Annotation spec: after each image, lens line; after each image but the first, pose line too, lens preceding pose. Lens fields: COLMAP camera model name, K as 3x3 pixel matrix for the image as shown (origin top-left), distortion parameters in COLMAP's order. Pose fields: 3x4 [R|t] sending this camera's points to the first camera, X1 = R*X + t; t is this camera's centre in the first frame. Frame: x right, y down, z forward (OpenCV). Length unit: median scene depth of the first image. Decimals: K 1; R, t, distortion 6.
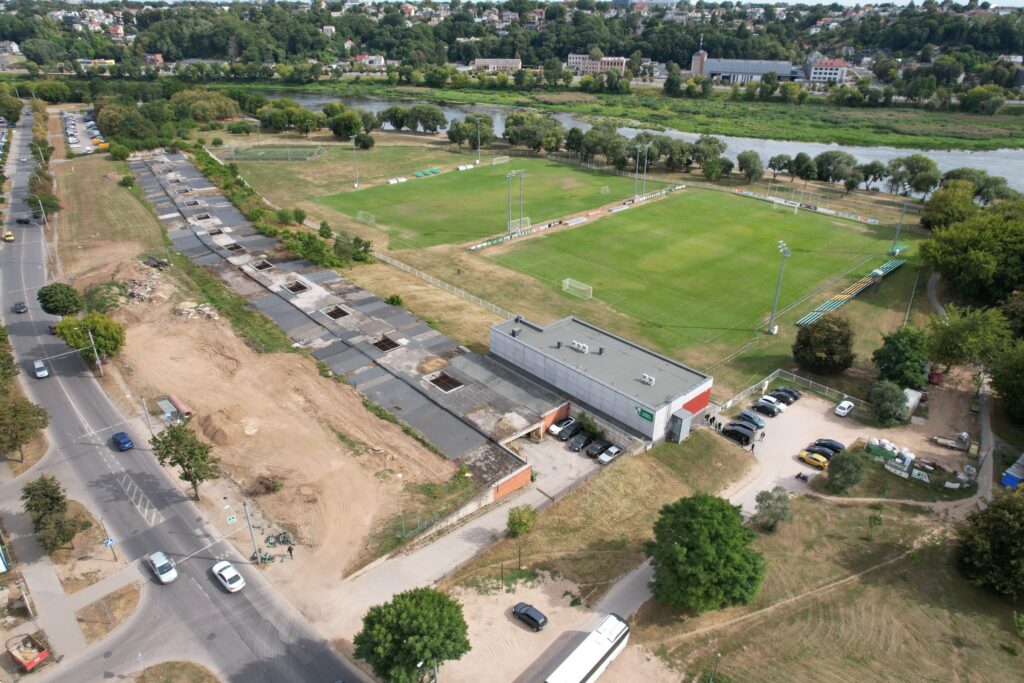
lens RADIAL K [[663.1, 0, 511.5], [0, 663.1, 342.9], [0, 0, 1]] dist [-0.010723, 0.012360]
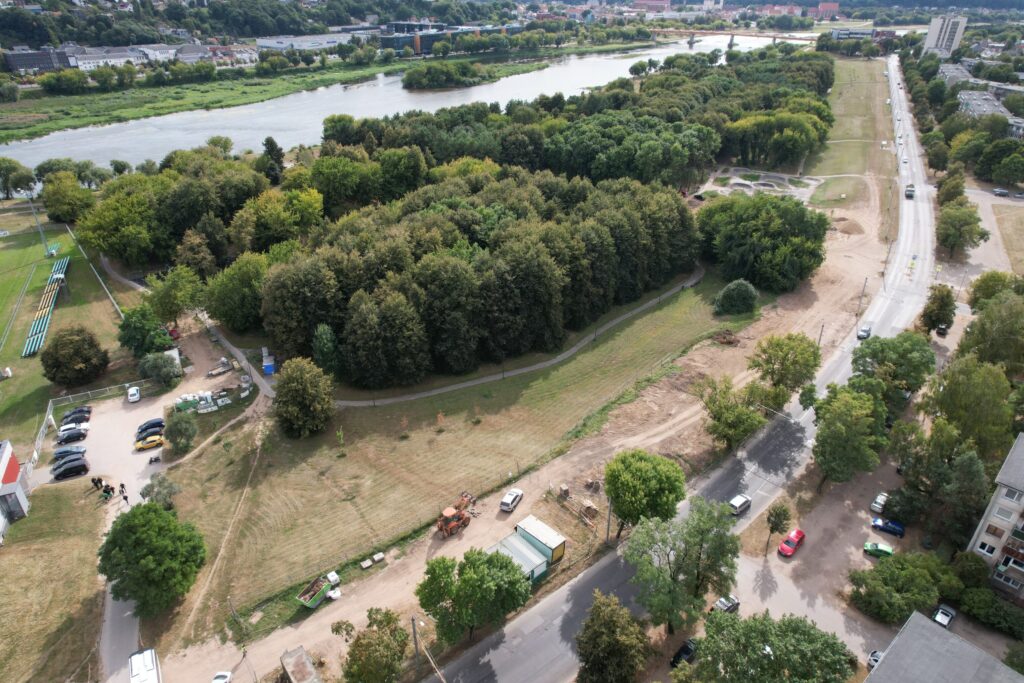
lens RADIAL K [[663.1, 0, 513.1], [0, 663.1, 342.3], [0, 0, 1]] dist [-0.010723, 0.012360]
pose [[0.309541, -0.471208, 0.825922, -0.186352], [0.443070, 0.840002, 0.313186, -0.042355], [-0.841352, 0.268998, 0.468794, -0.081129]]
